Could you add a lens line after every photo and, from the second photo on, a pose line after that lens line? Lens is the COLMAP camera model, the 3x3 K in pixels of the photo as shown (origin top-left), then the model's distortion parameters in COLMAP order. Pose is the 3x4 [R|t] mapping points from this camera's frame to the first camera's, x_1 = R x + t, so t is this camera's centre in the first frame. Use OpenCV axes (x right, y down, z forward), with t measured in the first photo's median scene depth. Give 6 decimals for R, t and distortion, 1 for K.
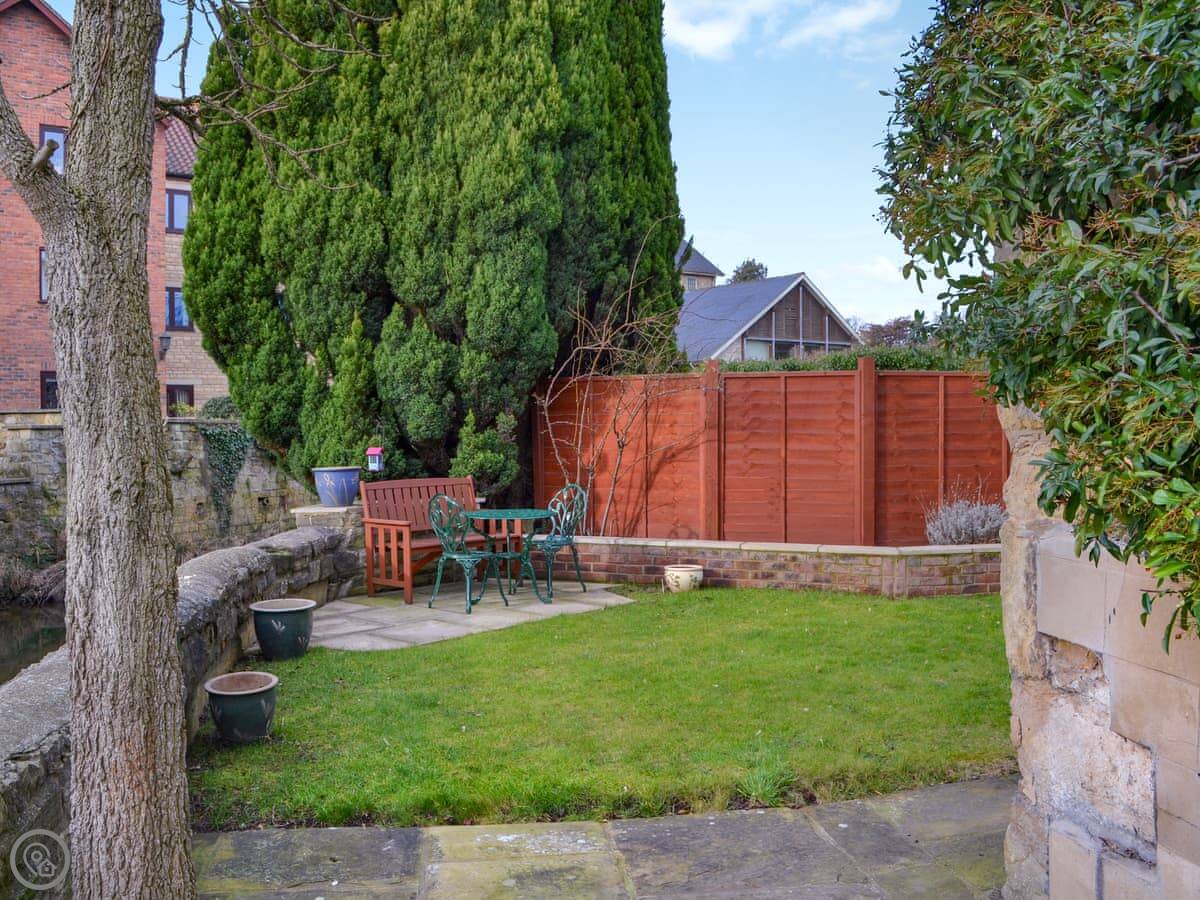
lens RADIAL K [[1107.0, 0, 542.0], [0, 1107.0, 451.3], [0, 0, 1]] dist [-0.069897, -0.002341]
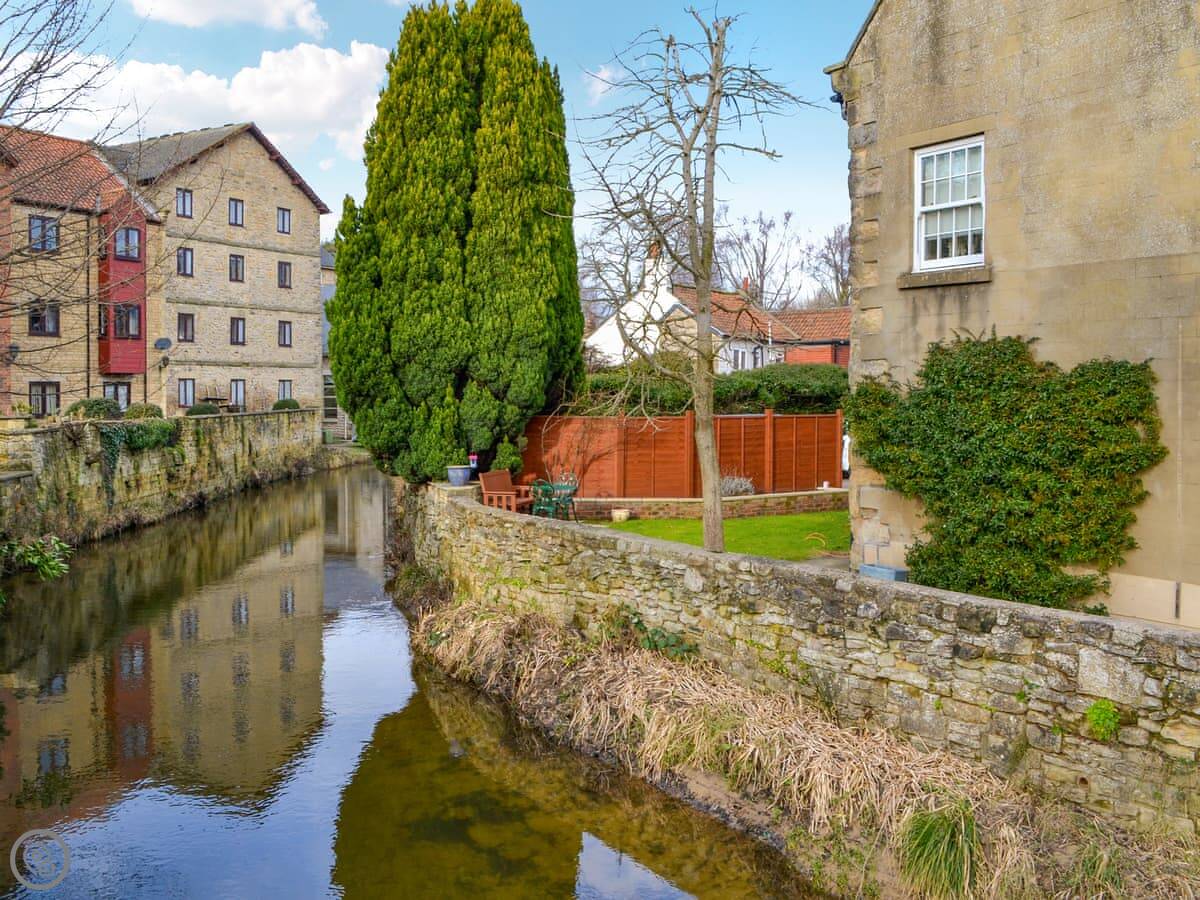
lens RADIAL K [[1132.9, 0, 545.3], [0, 1132.9, 437.1], [0, 0, 1]] dist [-0.081262, 0.007528]
pose [[0.915607, -0.006922, 0.402016, -0.821870], [0.001172, 0.999893, 0.014548, -0.064026], [-0.402074, -0.012849, 0.915517, -0.875728]]
